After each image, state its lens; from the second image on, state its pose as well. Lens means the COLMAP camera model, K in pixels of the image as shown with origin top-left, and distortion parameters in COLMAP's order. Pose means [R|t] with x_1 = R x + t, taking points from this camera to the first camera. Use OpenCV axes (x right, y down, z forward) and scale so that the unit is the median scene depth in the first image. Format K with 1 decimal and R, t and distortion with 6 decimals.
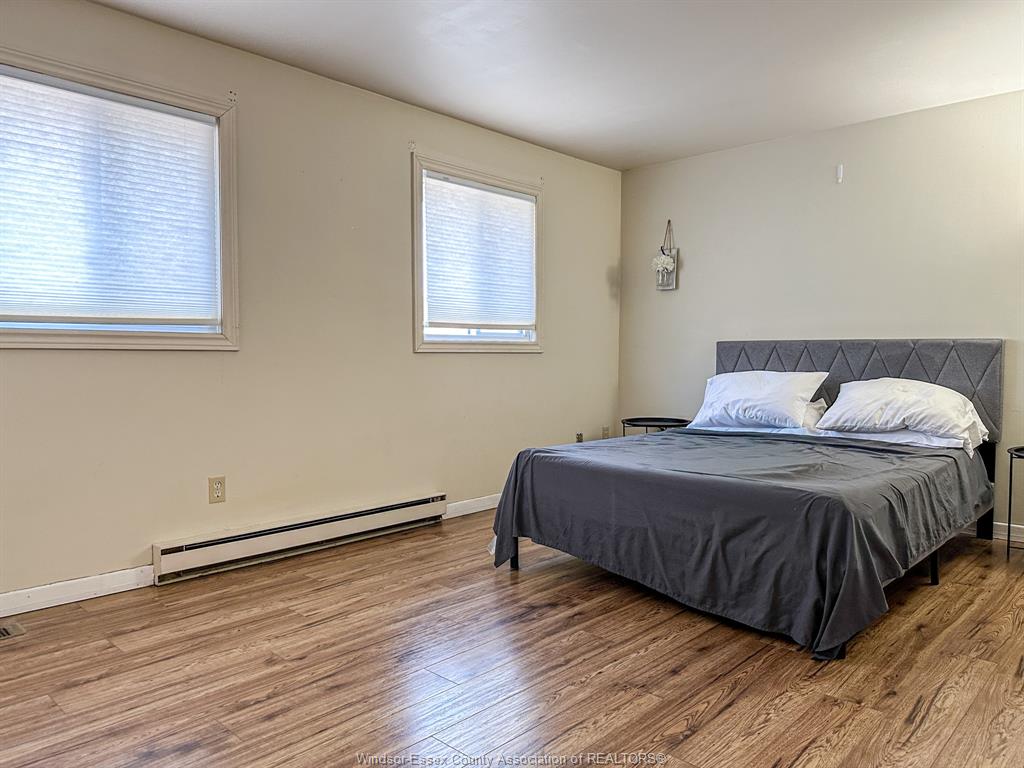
lens RADIAL K [[718.4, 0, 521.6], [0, 718.4, 388.0], [0, 0, 1]] dist [0.006217, -0.010702]
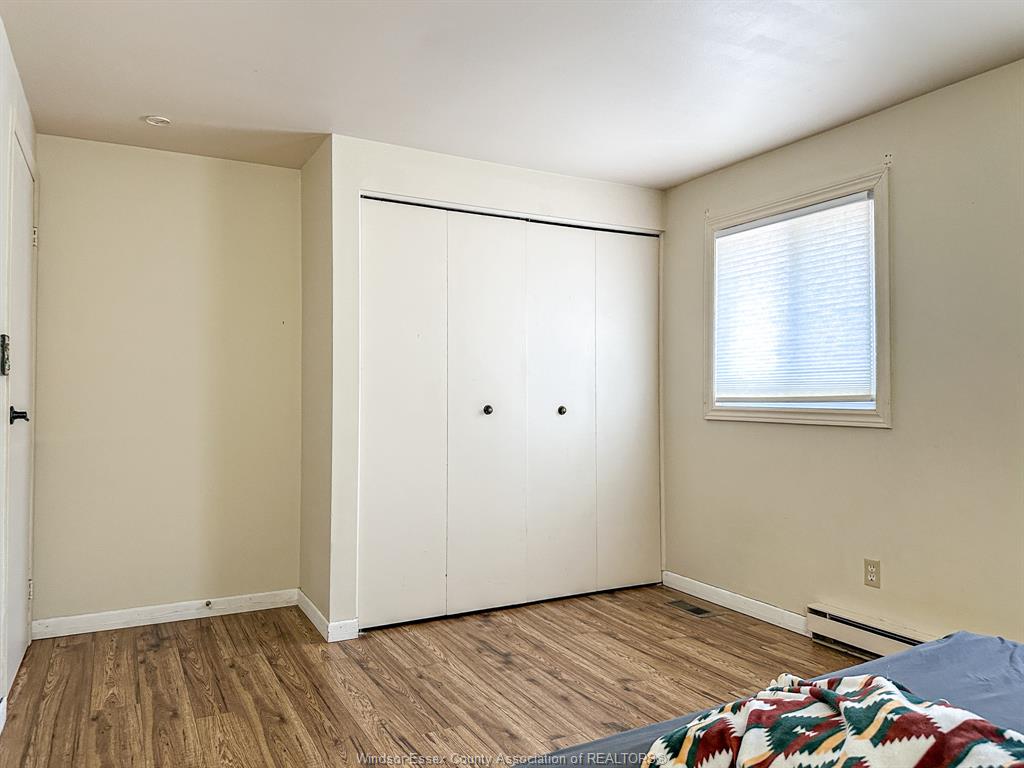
lens RADIAL K [[718.4, 0, 521.8], [0, 718.4, 385.2], [0, 0, 1]] dist [0.006217, -0.010702]
pose [[-0.307233, -0.022901, -0.951359, 0.741662], [-0.051850, 0.998628, -0.007294, -0.089717], [0.950221, 0.047087, -0.307999, 0.984979]]
